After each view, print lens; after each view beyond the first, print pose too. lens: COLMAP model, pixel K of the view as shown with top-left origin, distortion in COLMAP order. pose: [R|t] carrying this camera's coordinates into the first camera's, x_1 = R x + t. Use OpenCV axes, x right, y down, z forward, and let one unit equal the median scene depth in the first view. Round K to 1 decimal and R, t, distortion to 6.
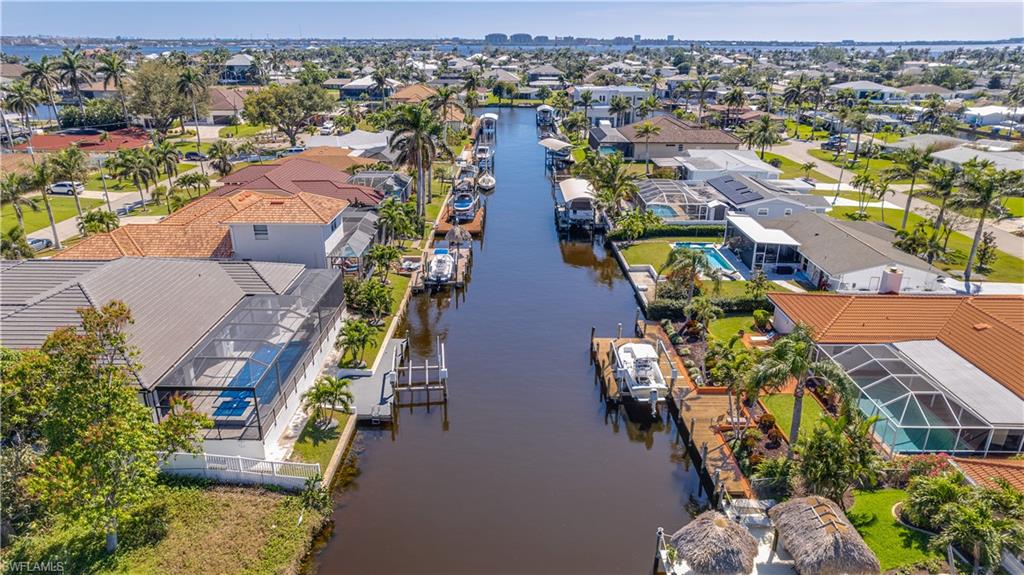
lens RADIAL K [[679.8, 0, 505.7], [0, 679.8, 286.6], [0, 0, 1]] dist [-0.045474, 0.079808]
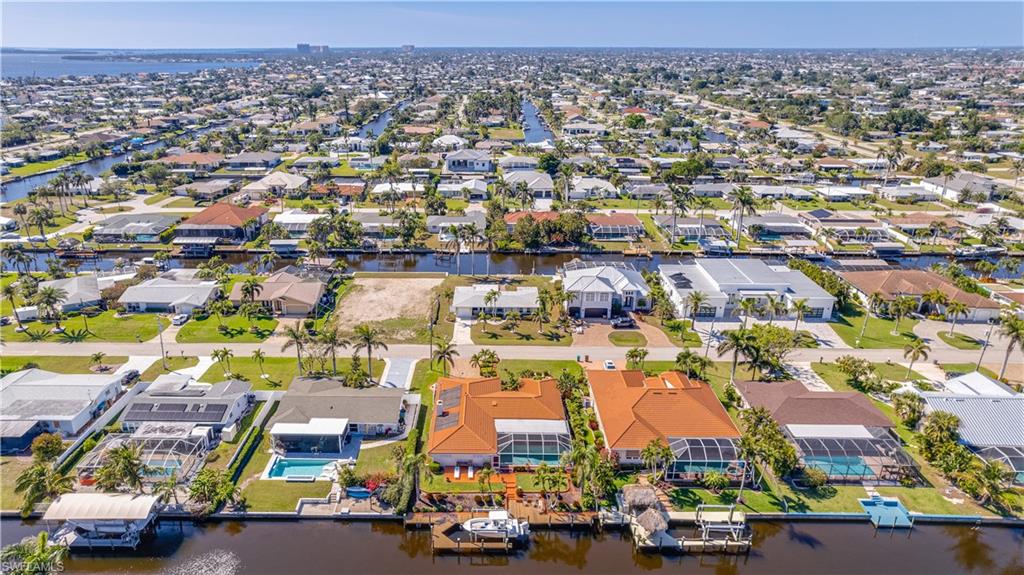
lens RADIAL K [[679.8, 0, 505.7], [0, 679.8, 286.6], [0, 0, 1]] dist [-0.045474, 0.079808]
pose [[-0.019376, -0.338378, 0.940811, -0.798161], [0.331093, 0.885722, 0.325383, -0.636214], [-0.943399, 0.317800, 0.094872, 0.420650]]
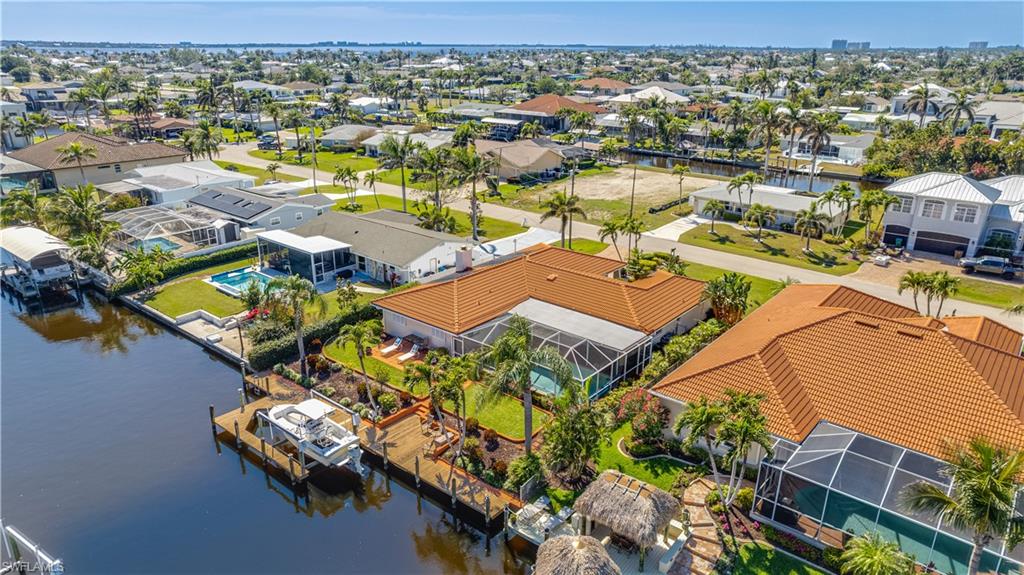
lens RADIAL K [[679.8, 0, 505.7], [0, 679.8, 286.6], [0, 0, 1]] dist [-0.045474, 0.079808]
pose [[0.638889, -0.265004, 0.722214, -0.138822], [0.266938, 0.956833, 0.114953, -0.054380], [-0.721502, 0.119345, 0.682050, 0.160577]]
